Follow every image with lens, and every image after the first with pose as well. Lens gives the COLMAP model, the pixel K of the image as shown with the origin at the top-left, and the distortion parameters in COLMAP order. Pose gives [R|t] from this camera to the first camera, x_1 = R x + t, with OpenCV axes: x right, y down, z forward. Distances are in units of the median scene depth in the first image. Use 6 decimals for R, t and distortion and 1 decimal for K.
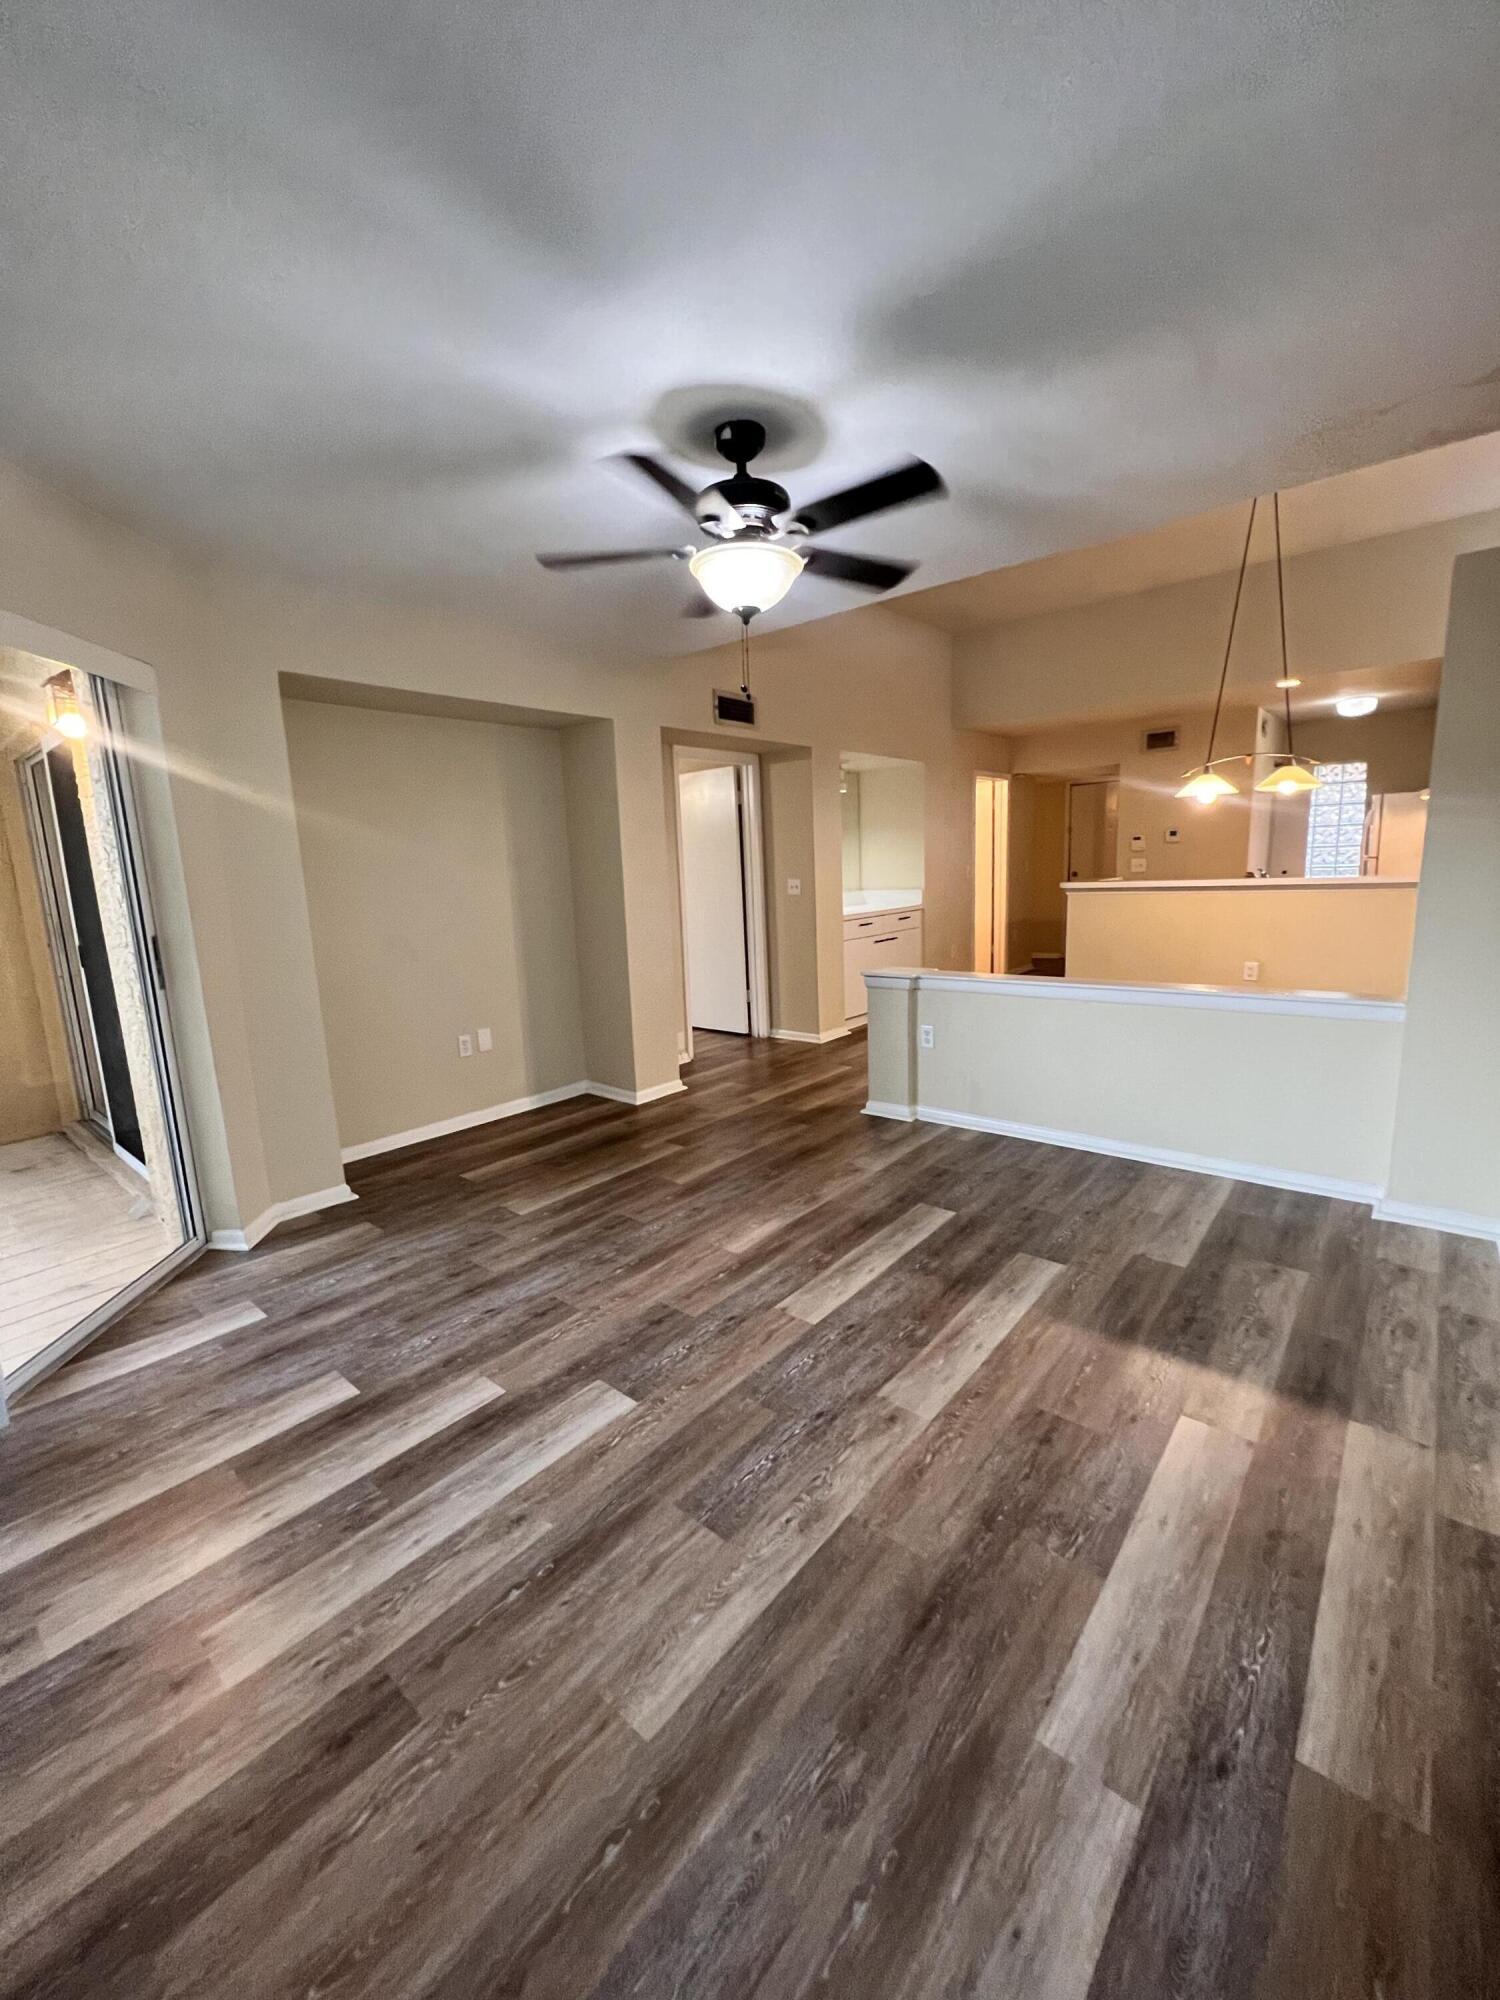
lens RADIAL K [[798.1, 0, 756.1], [0, 798.1, 994.6], [0, 0, 1]] dist [-0.003308, 0.001102]
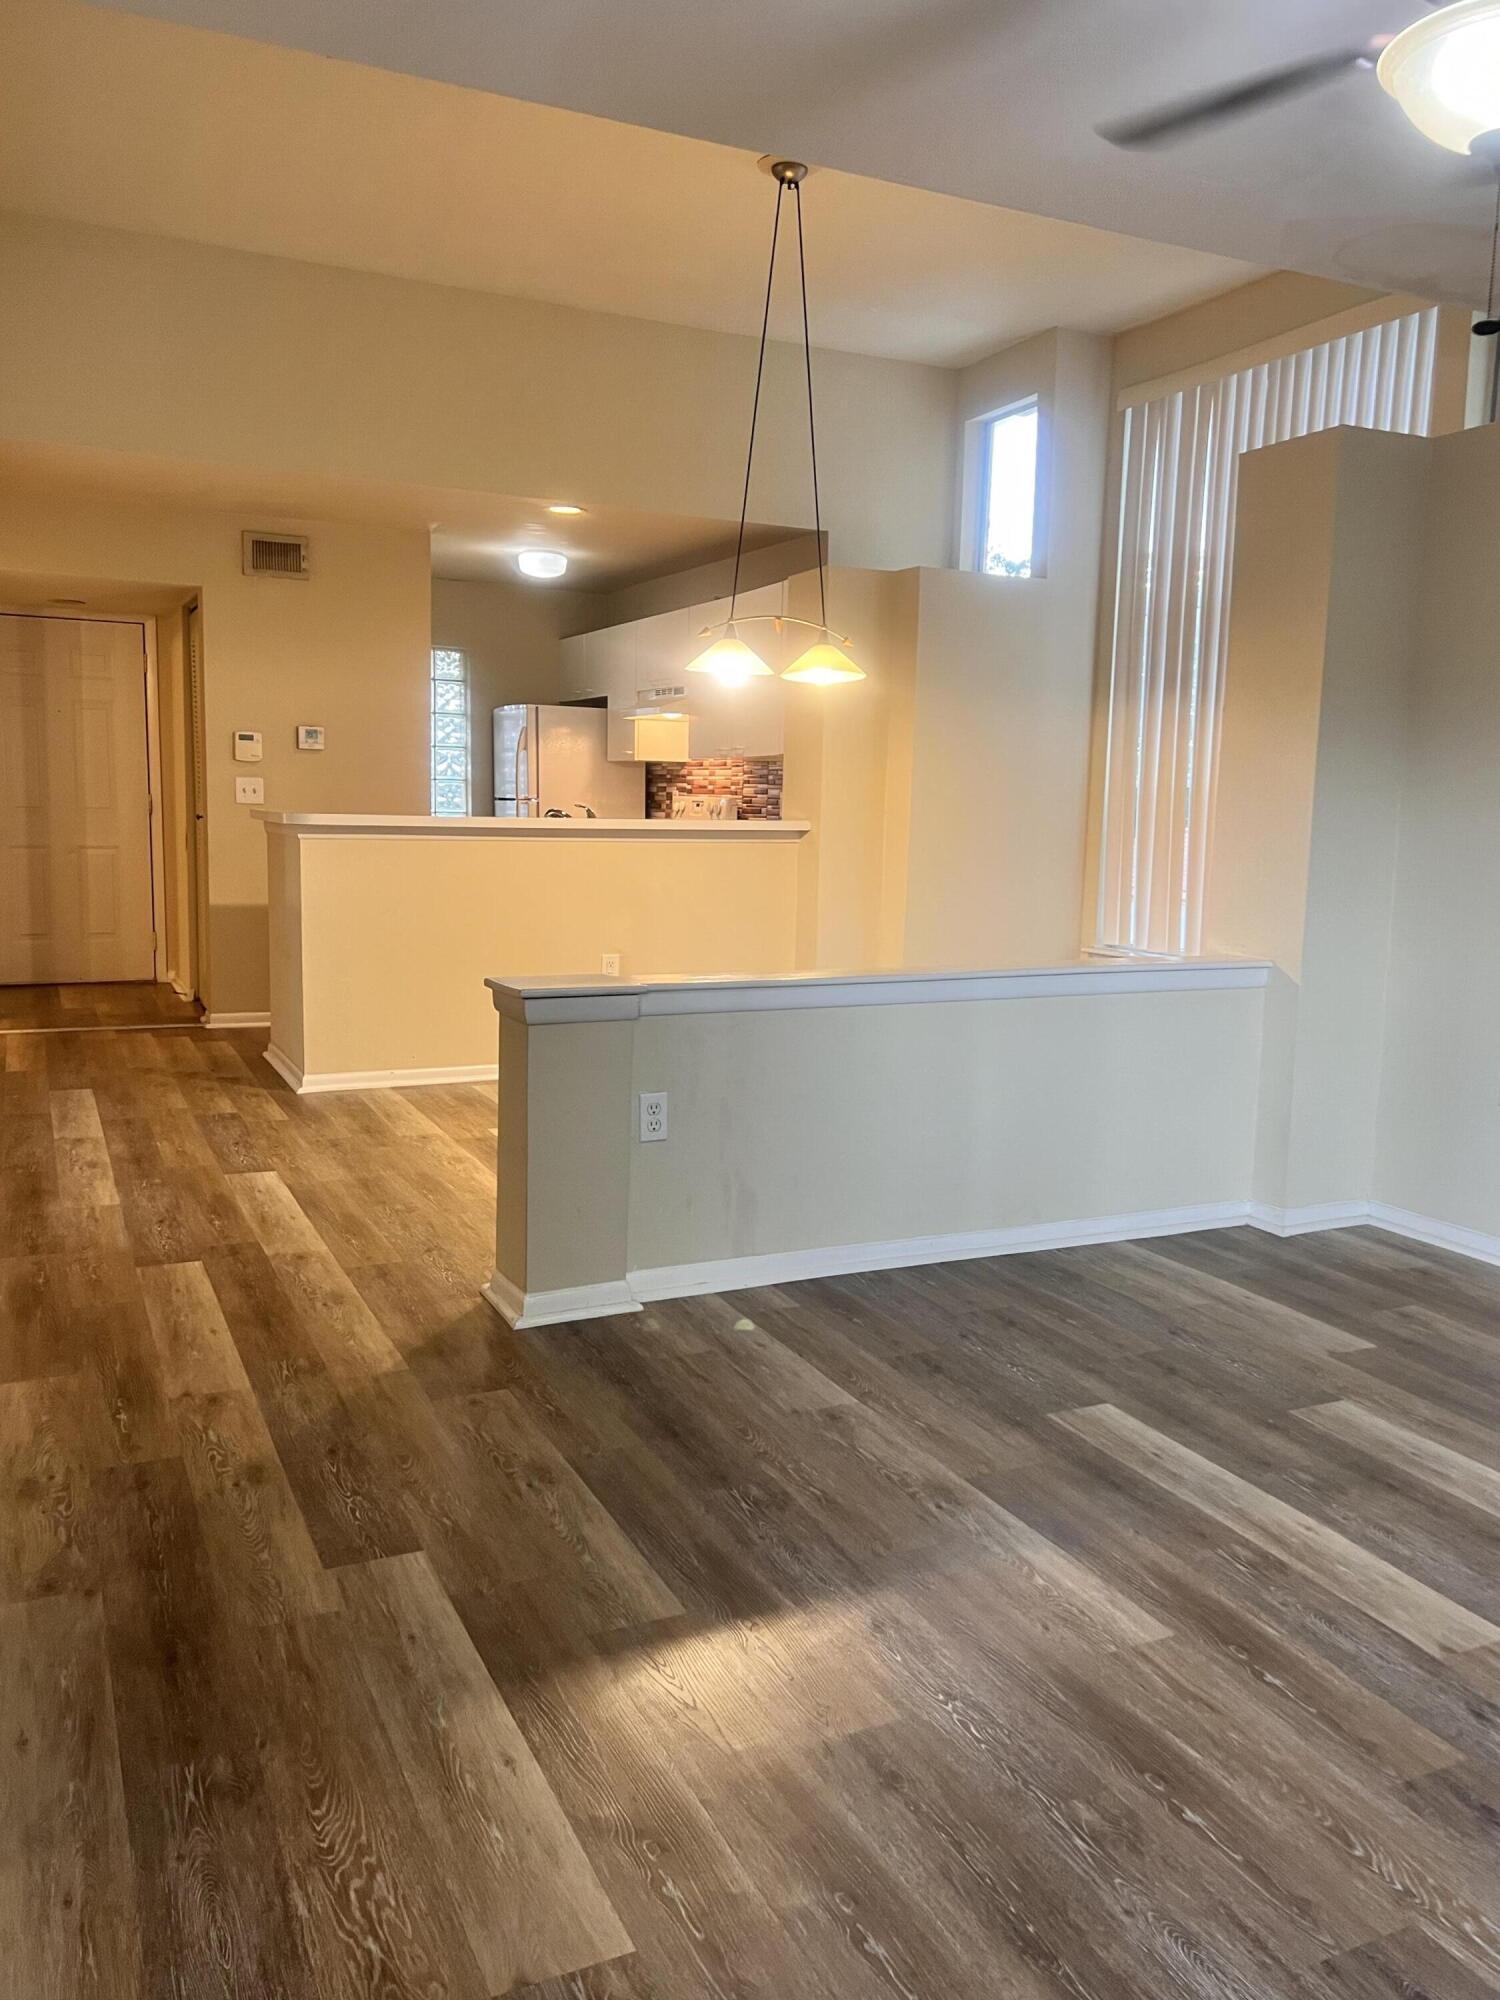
lens RADIAL K [[1546.3, 0, 751.2], [0, 1546.3, 959.9], [0, 0, 1]] dist [0.036438, -0.026348]
pose [[0.420941, -0.043932, 0.906024, -0.779867], [0.111054, 0.993809, -0.003407, -0.036803], [-0.900264, 0.102052, 0.423214, 0.782059]]
